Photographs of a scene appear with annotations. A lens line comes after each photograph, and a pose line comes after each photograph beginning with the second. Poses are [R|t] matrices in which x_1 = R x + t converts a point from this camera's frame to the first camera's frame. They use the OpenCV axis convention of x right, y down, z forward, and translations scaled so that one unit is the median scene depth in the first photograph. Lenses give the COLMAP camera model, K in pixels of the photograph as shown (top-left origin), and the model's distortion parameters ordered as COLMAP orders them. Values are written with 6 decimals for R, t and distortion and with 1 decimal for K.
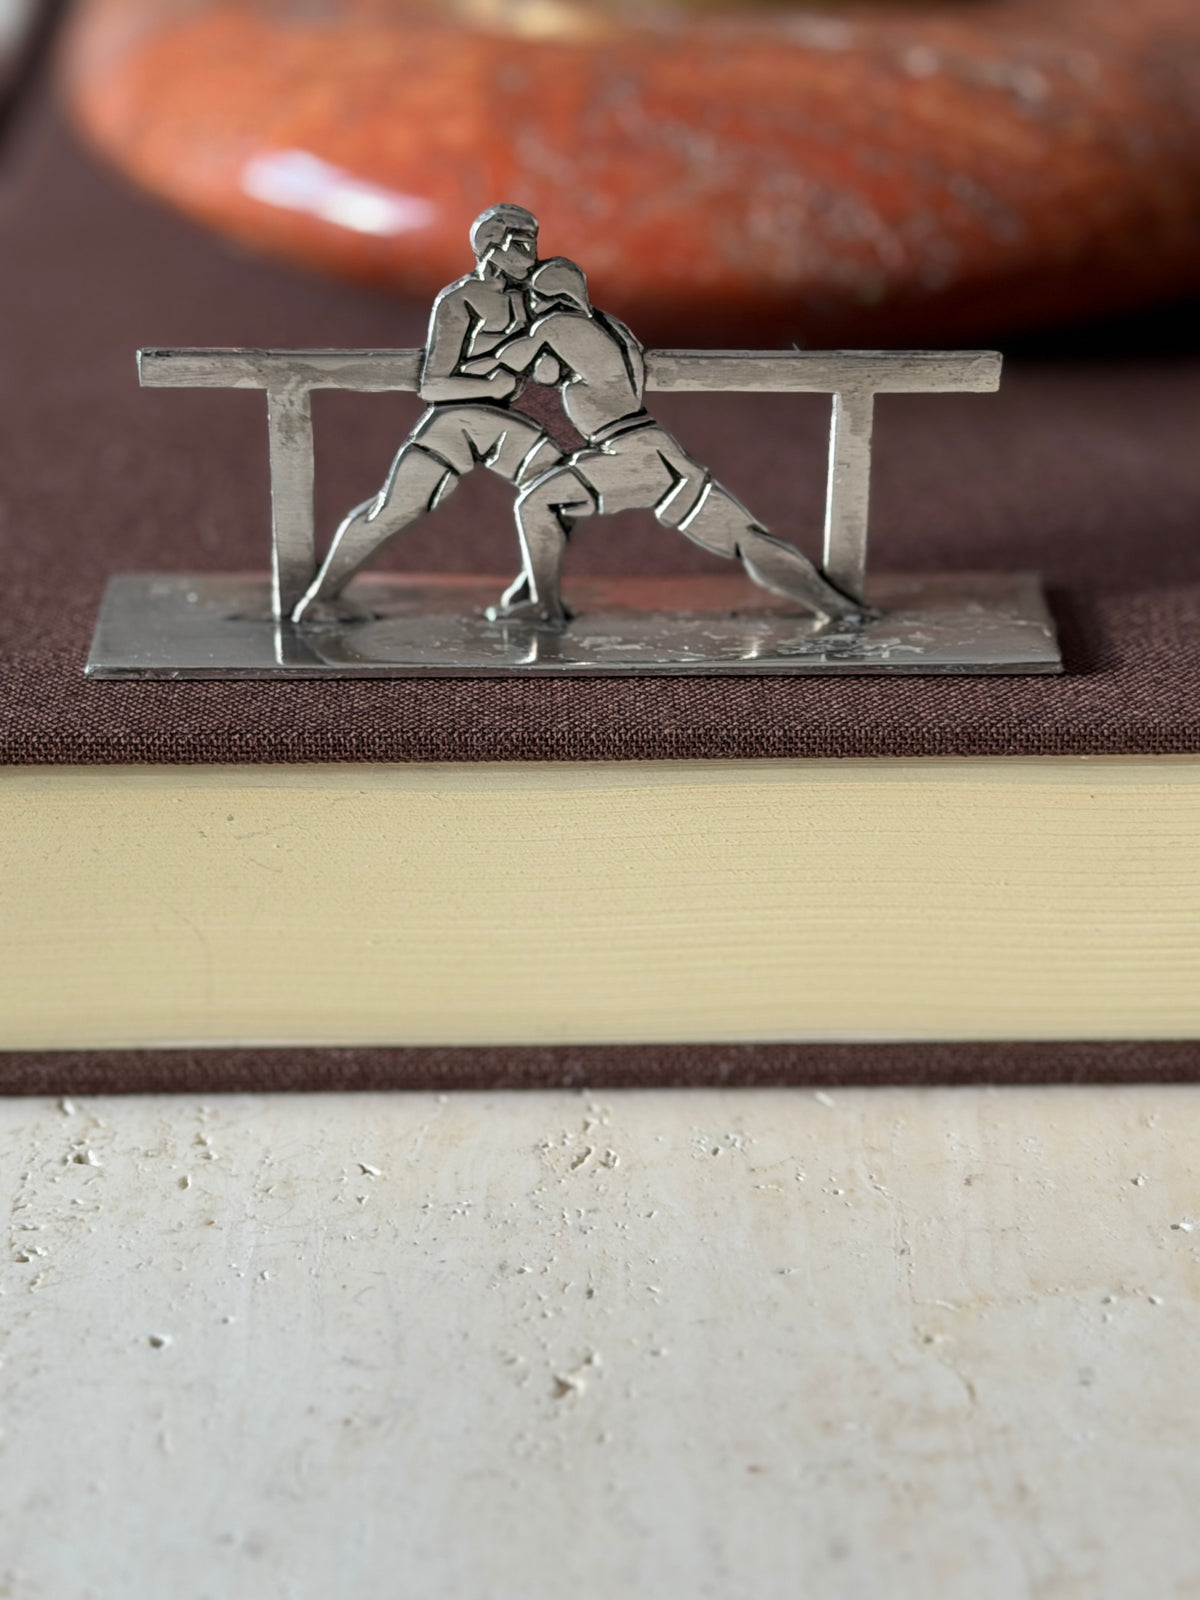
lens RADIAL K [[3883.2, 0, 609.0], [0, 3883.2, 789.3], [0, 0, 1]] dist [0.153688, 0.000000]
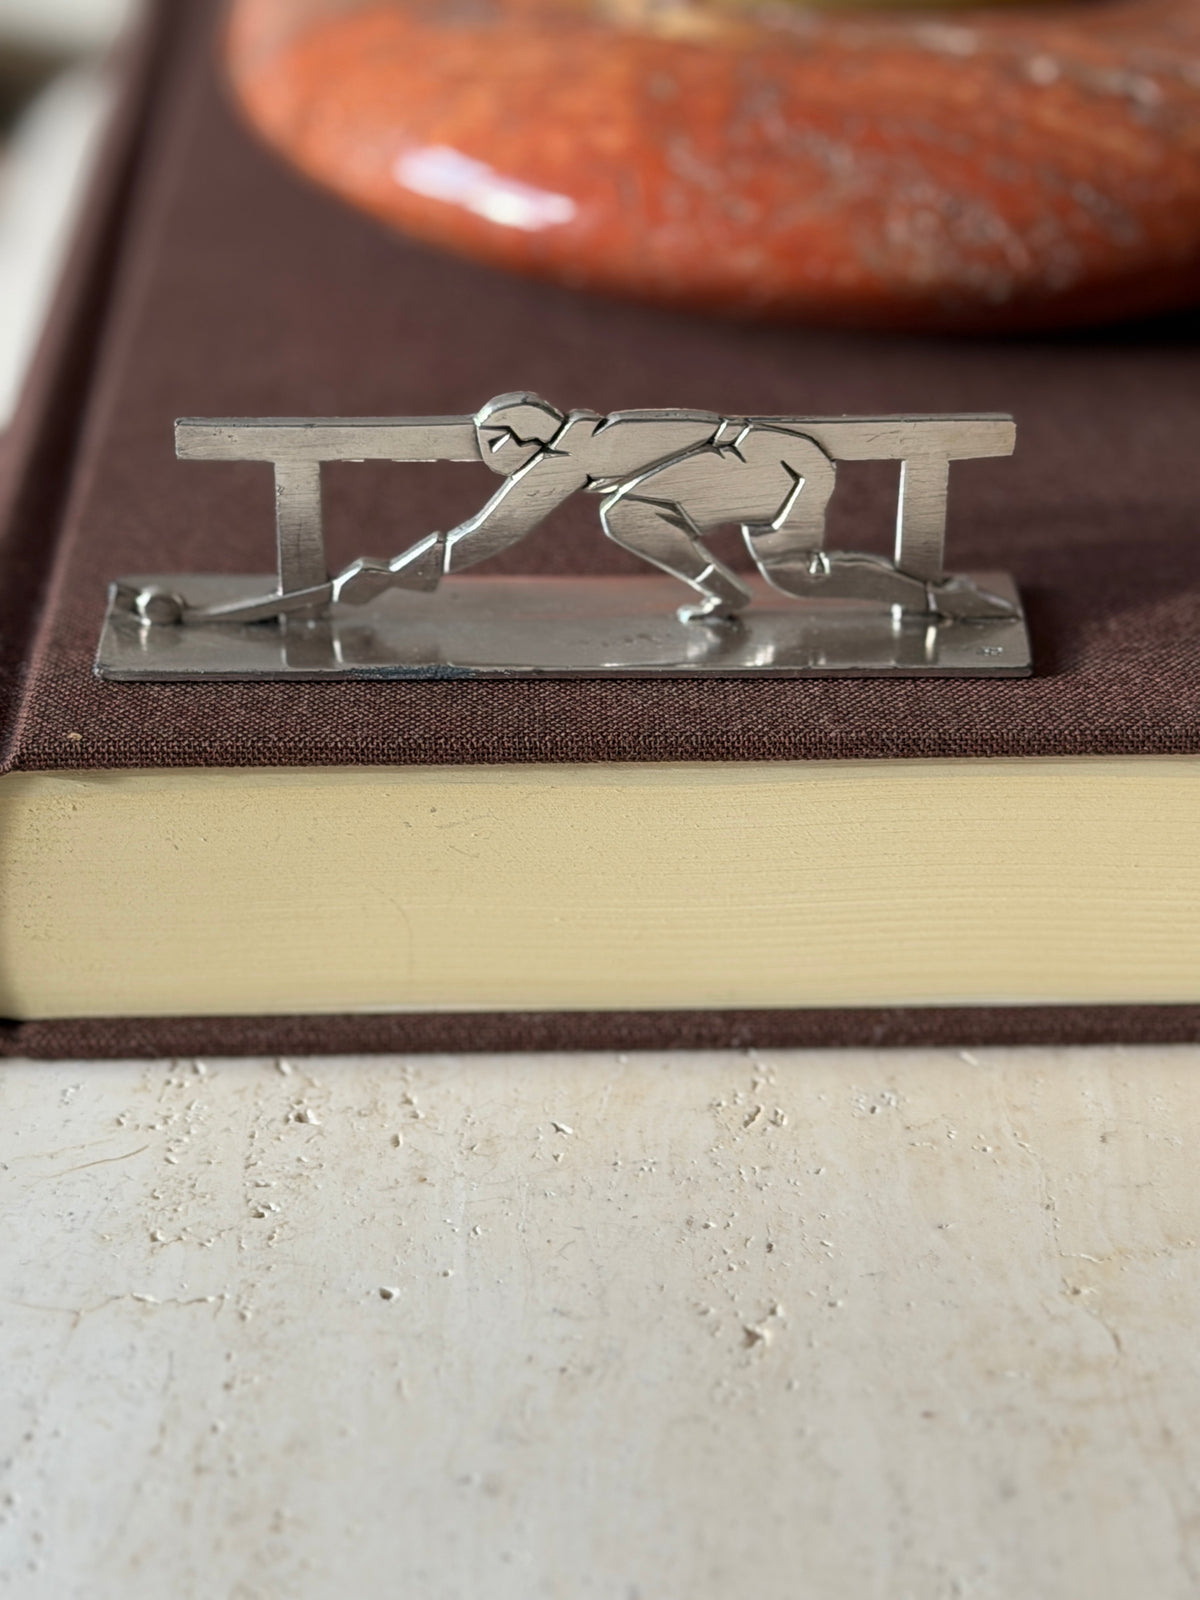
lens RADIAL K [[3883.2, 0, 614.7], [0, 3883.2, 798.3], [0, 0, 1]] dist [0.153688, 0.000000]
pose [[0.999996, -0.002599, 0.000922, -0.047688], [0.002537, 0.998093, 0.061674, -0.064752], [-0.001081, -0.061671, 0.998096, -0.100145]]
